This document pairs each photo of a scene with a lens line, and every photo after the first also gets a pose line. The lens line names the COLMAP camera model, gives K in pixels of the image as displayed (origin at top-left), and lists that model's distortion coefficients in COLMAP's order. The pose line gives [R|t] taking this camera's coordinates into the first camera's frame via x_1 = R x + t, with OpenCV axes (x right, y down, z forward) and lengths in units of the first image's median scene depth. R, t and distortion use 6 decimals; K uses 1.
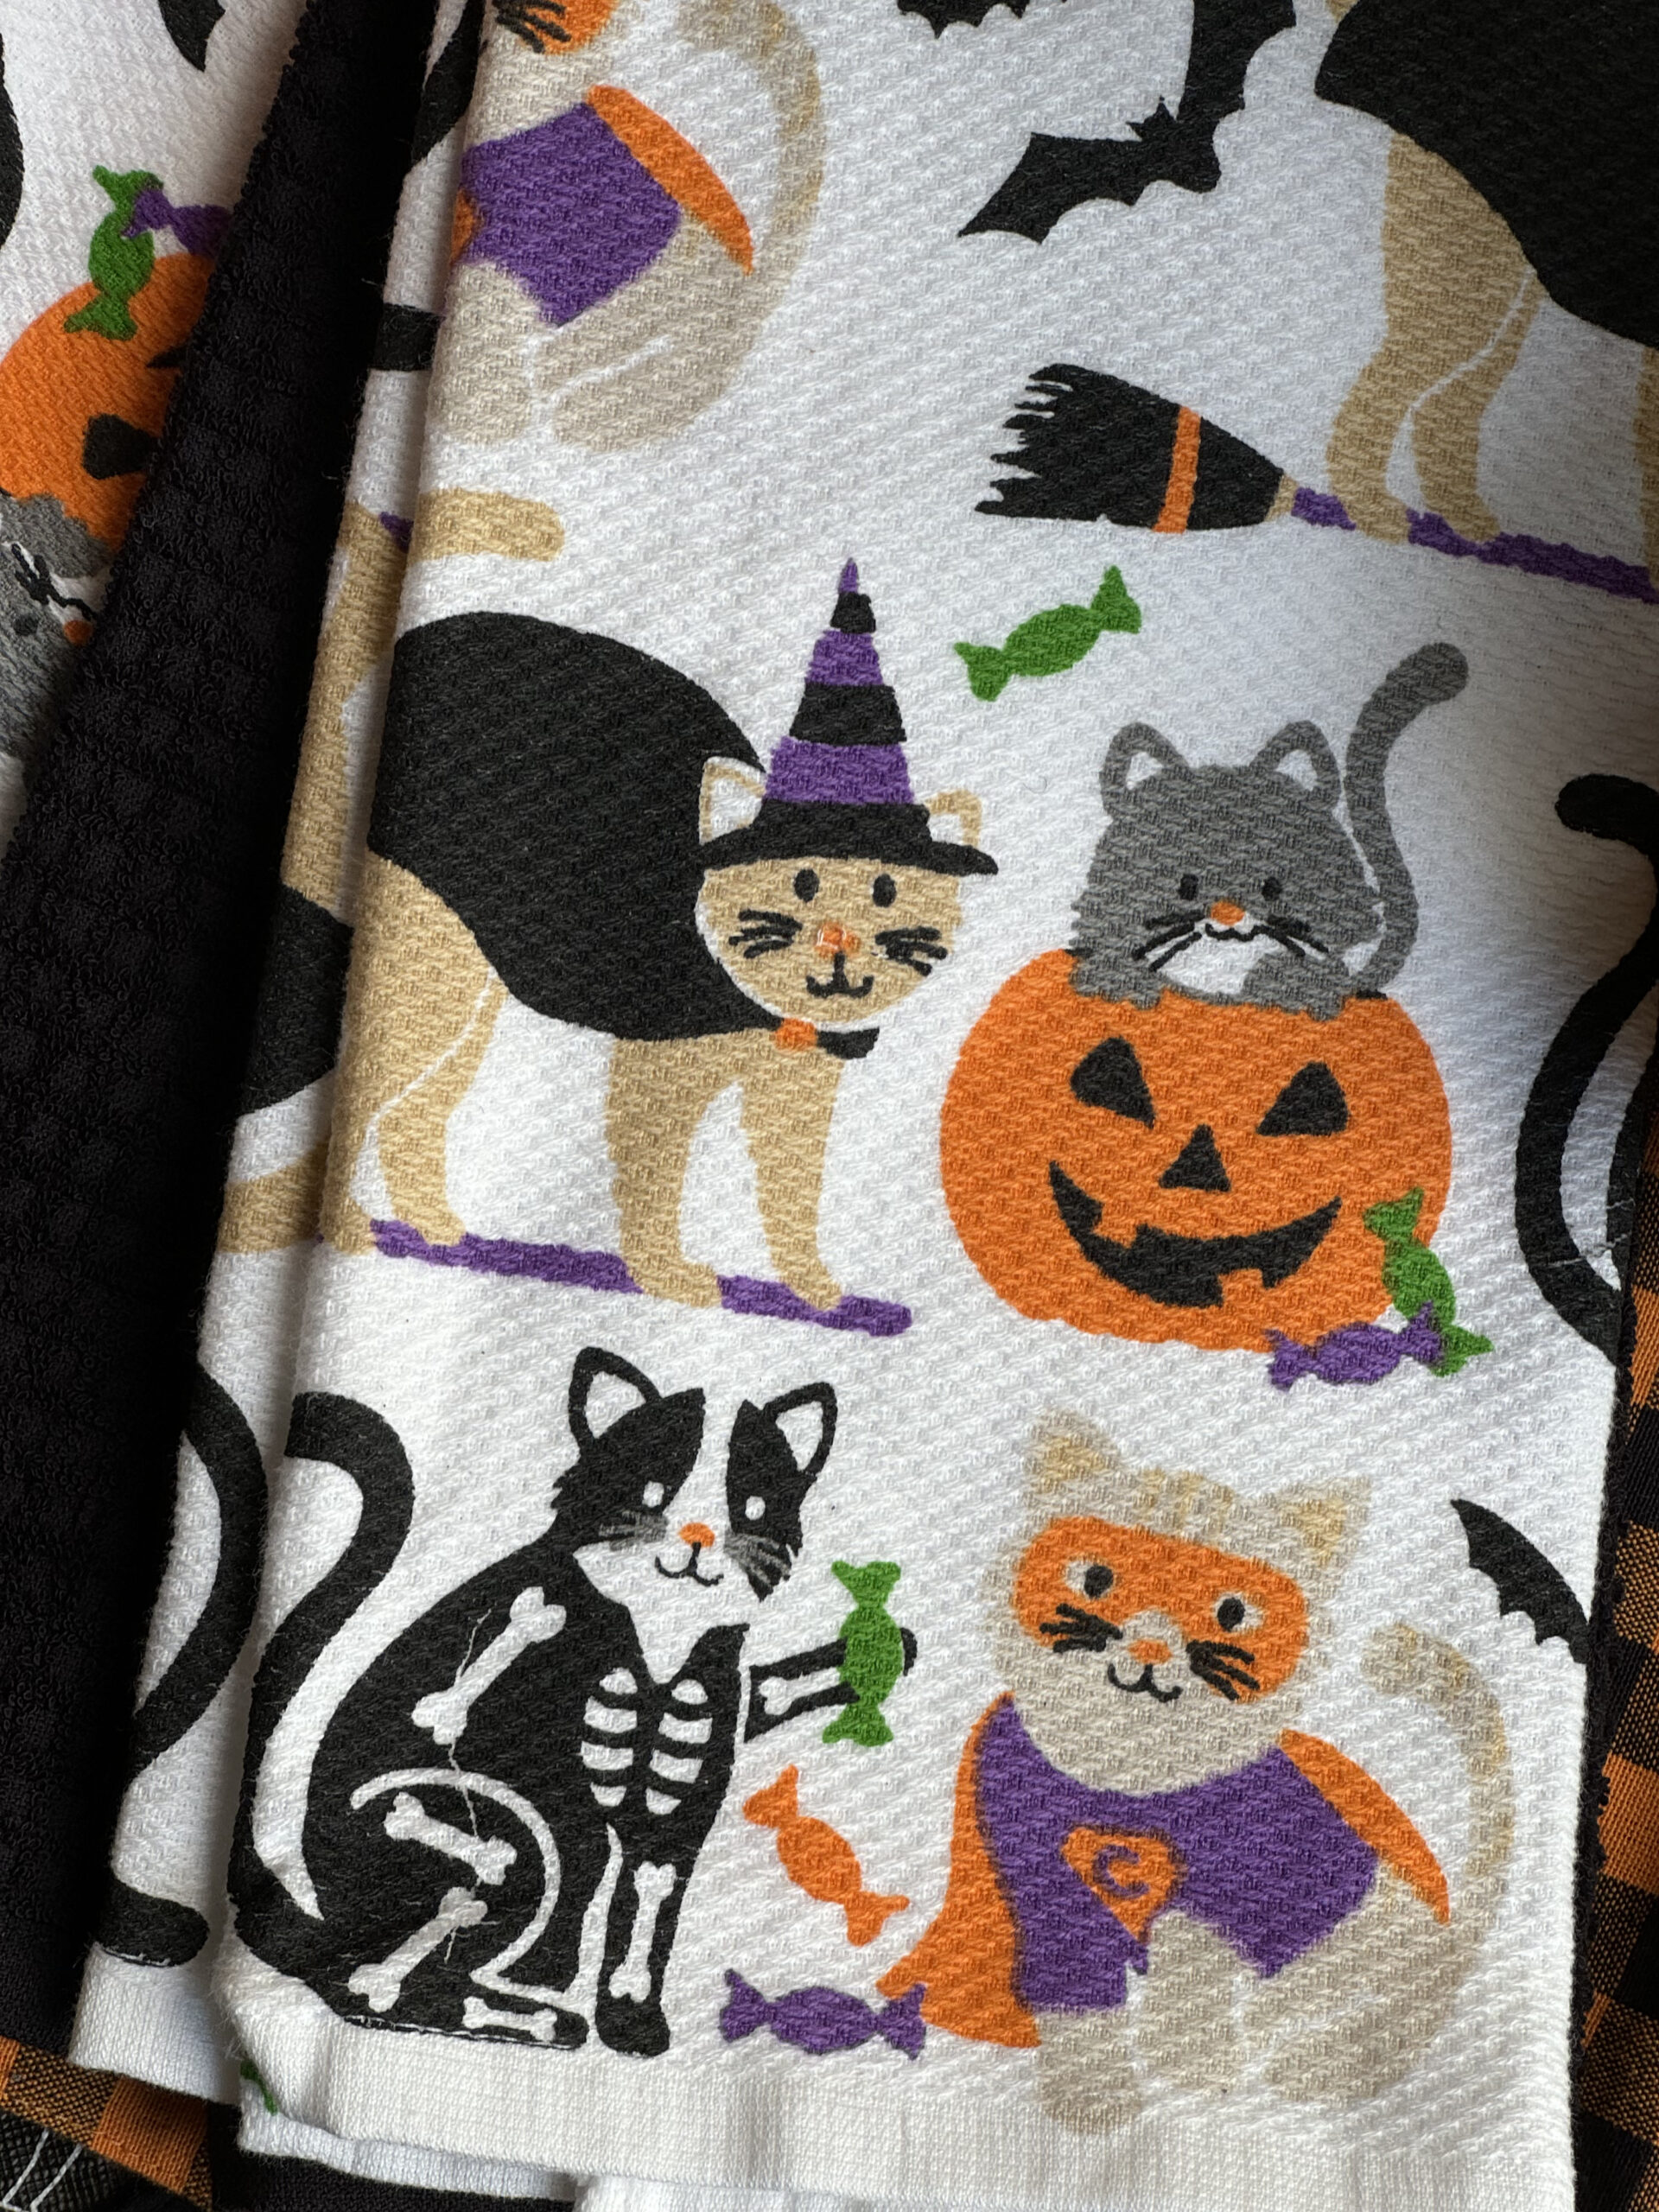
lens RADIAL K [[5019.7, 0, 809.1], [0, 5019.7, 1107.8], [0, 0, 1]] dist [0.096726, 0.000000]
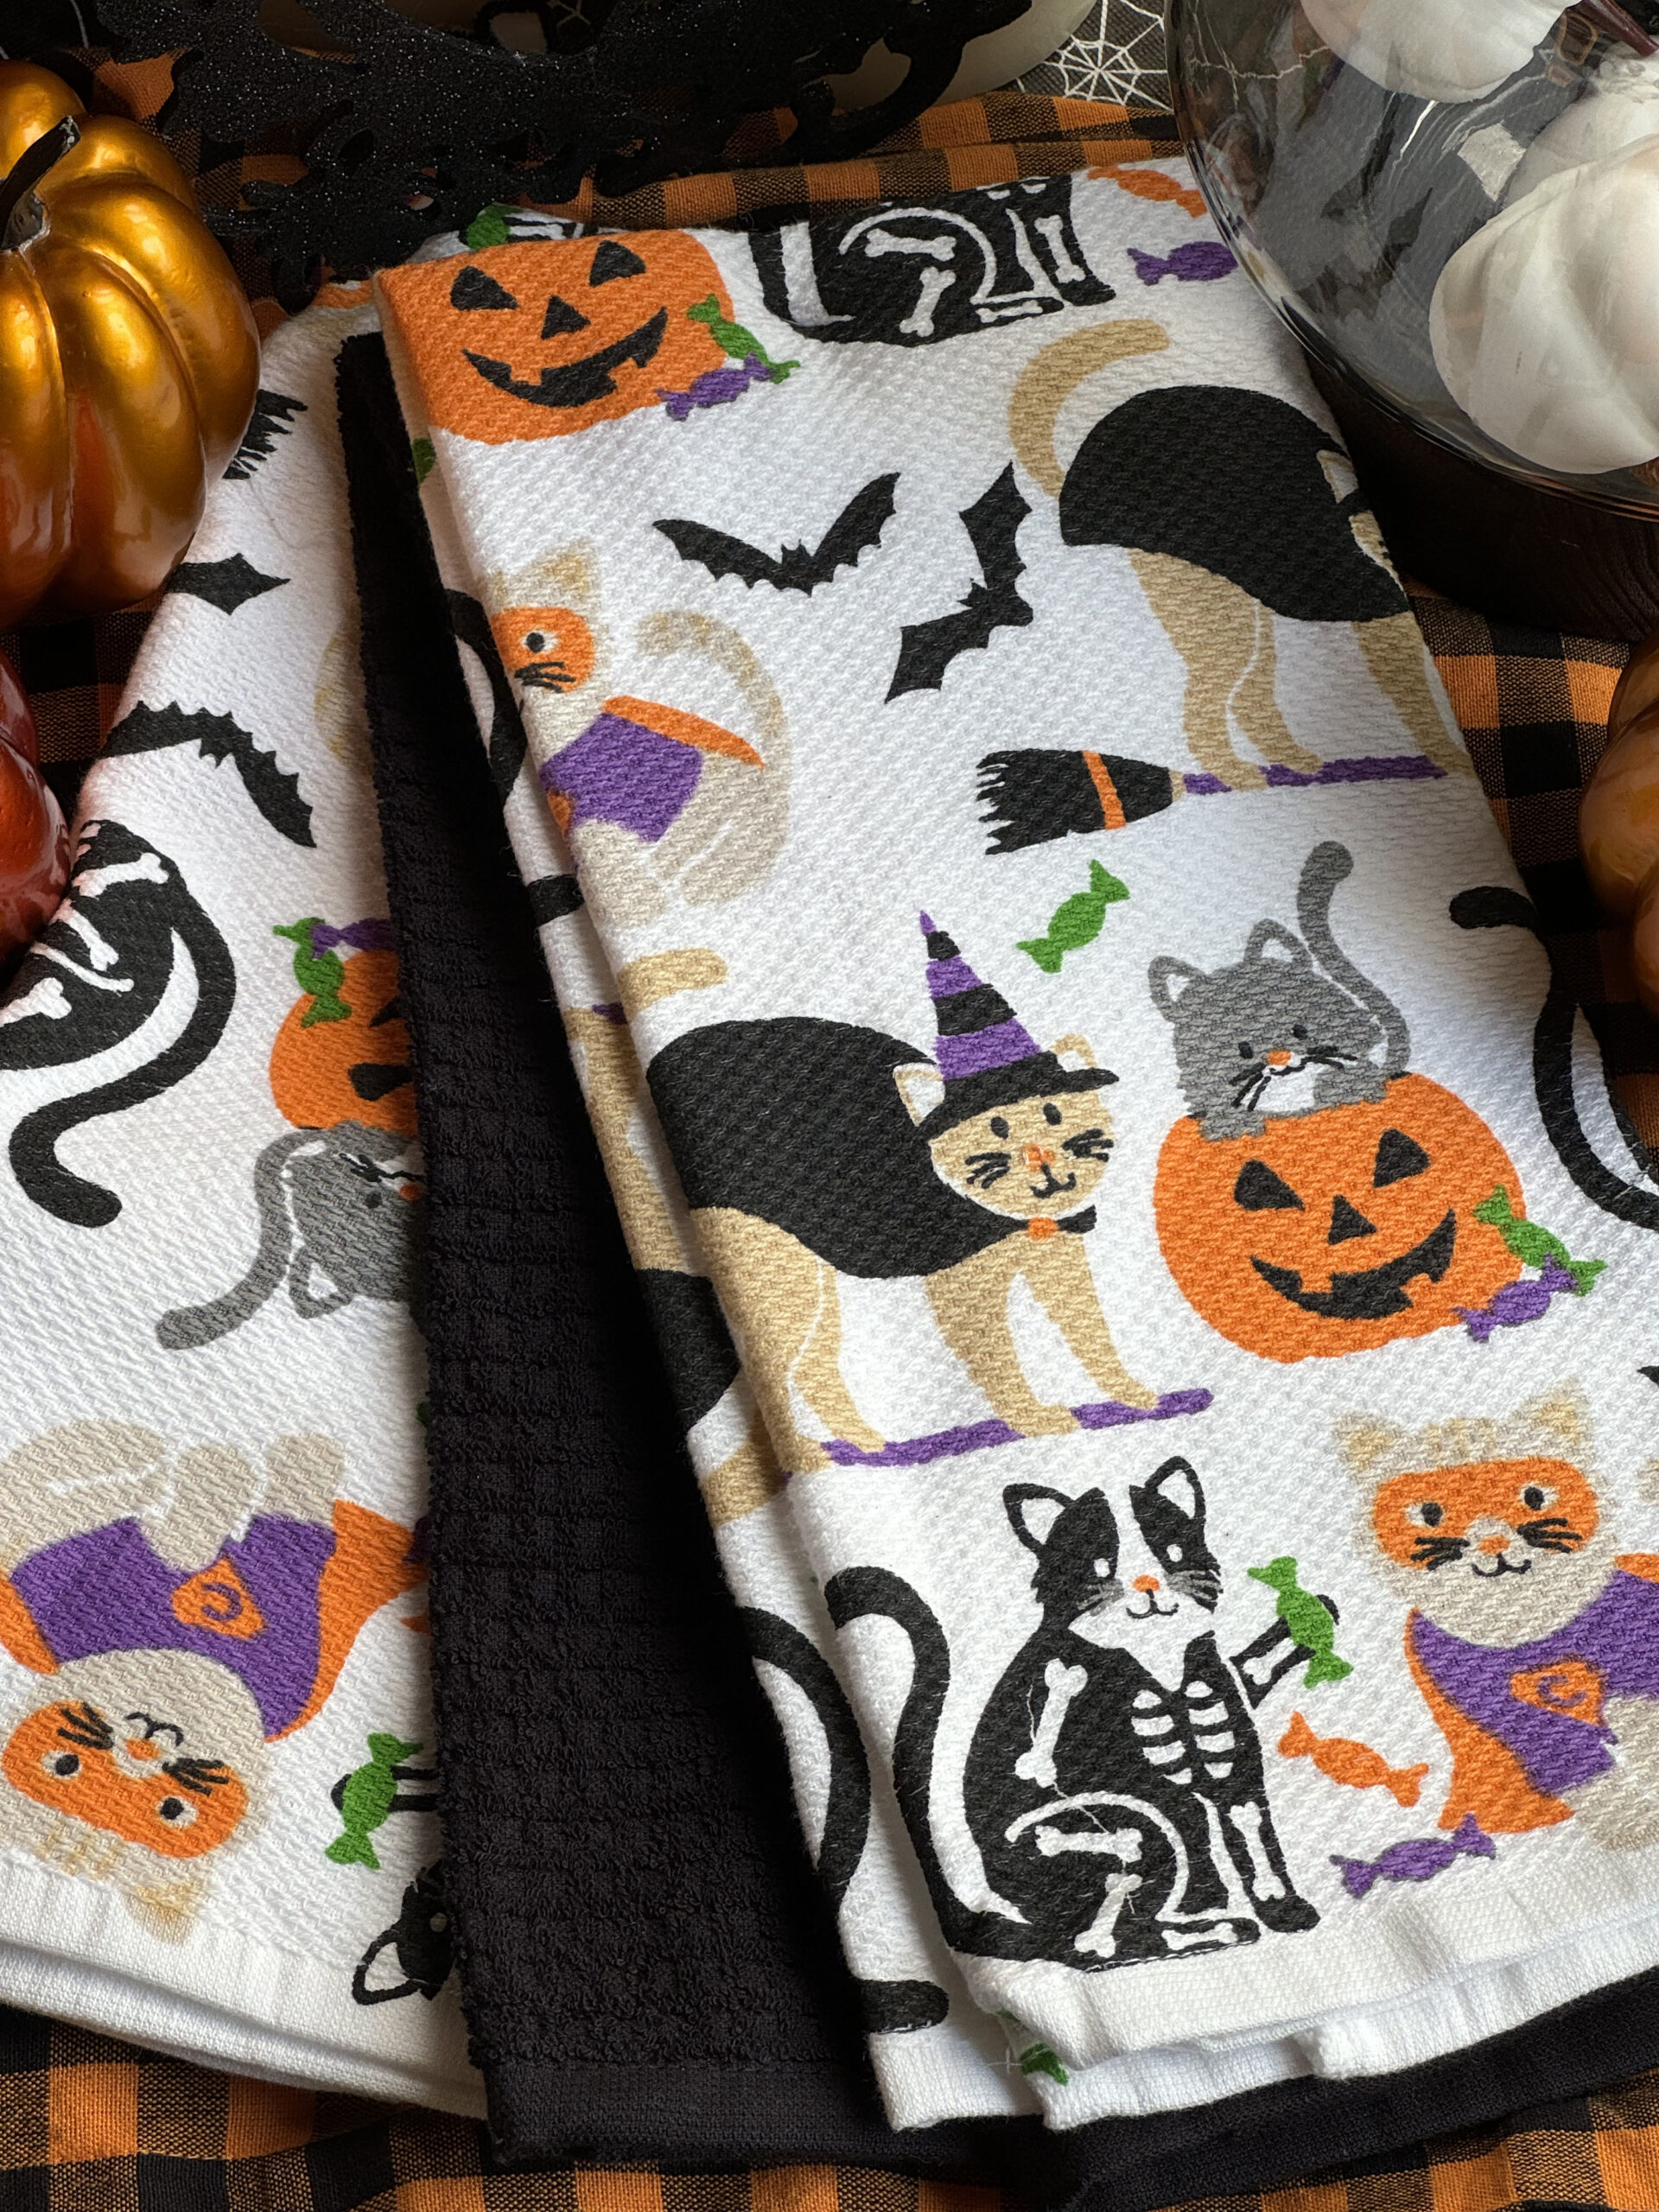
lens RADIAL K [[5019.7, 0, 822.4], [0, 5019.7, 1103.4], [0, 0, 1]] dist [0.096726, 0.000000]
pose [[0.900107, -0.367134, 0.234564, -0.350461], [0.431006, 0.828956, -0.356464, 0.402949], [-0.063574, 0.421954, 0.904385, -0.202224]]
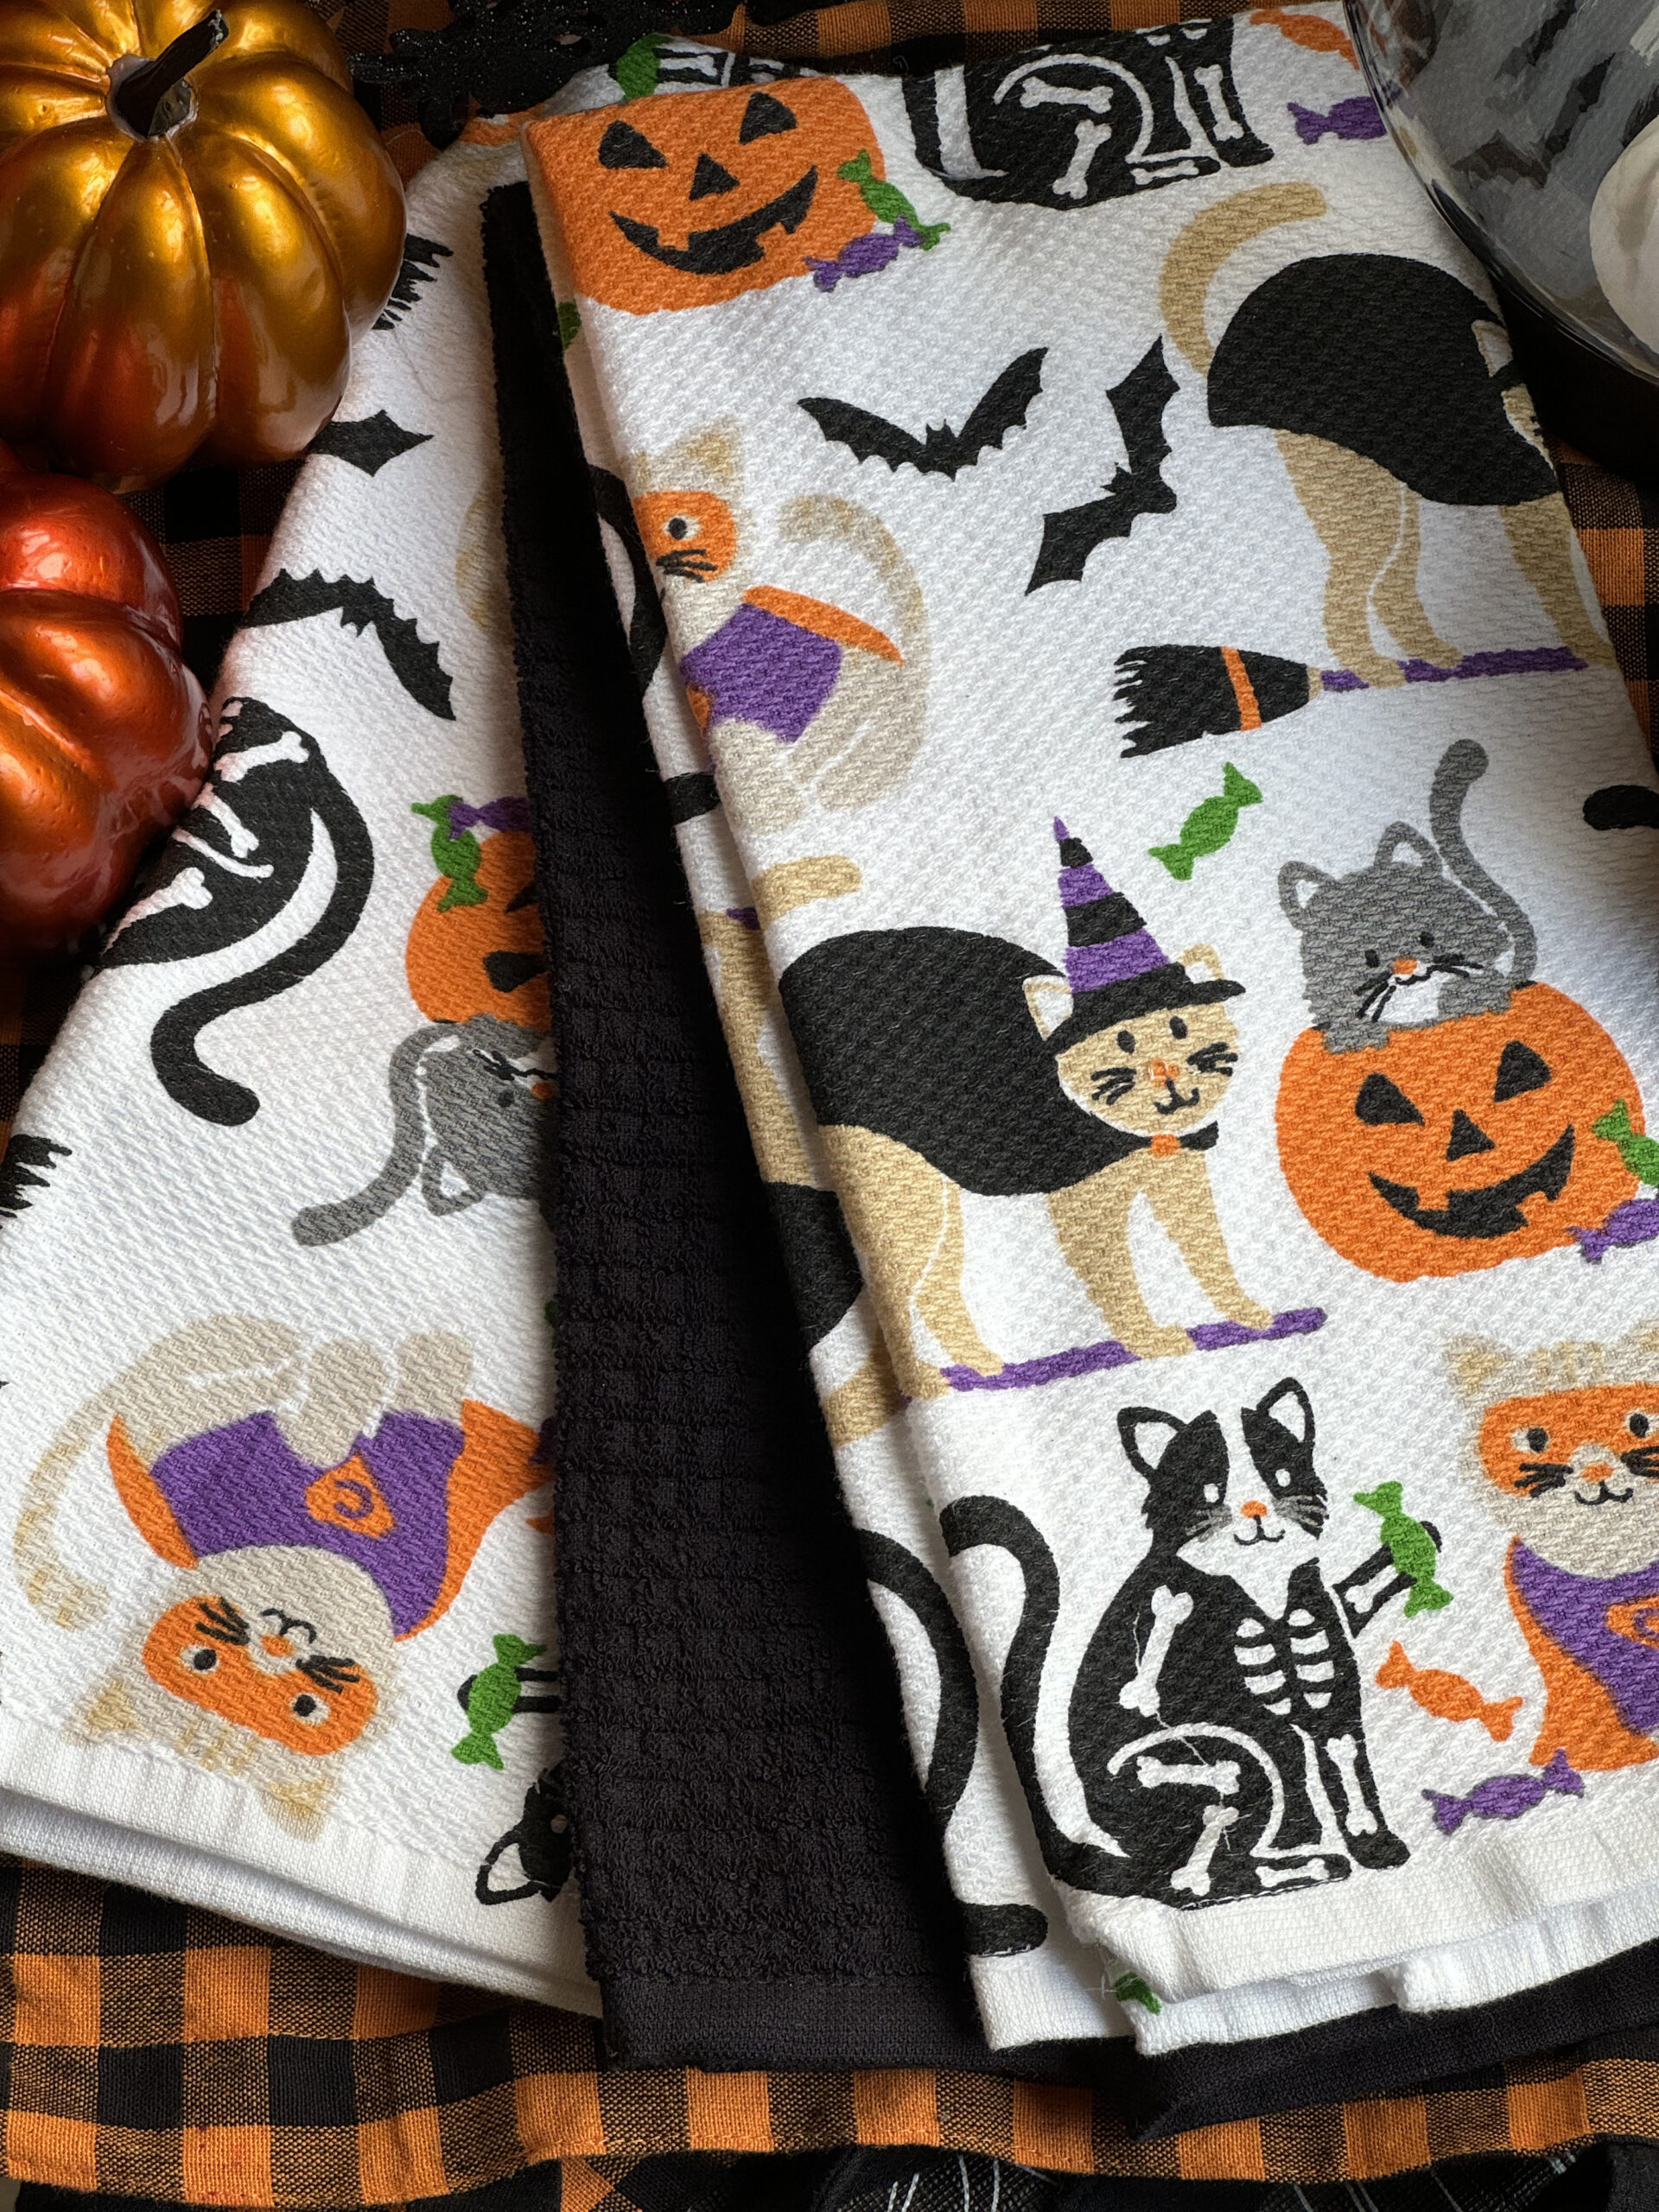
lens RADIAL K [[5019.7, 0, 830.3], [0, 5019.7, 1145.2], [0, 0, 1]] dist [0.096726, 0.000000]
pose [[0.914589, -0.370235, 0.162642, -0.300151], [0.401115, 0.881621, -0.248700, 0.281963], [-0.051311, 0.292697, 0.954828, -0.271817]]
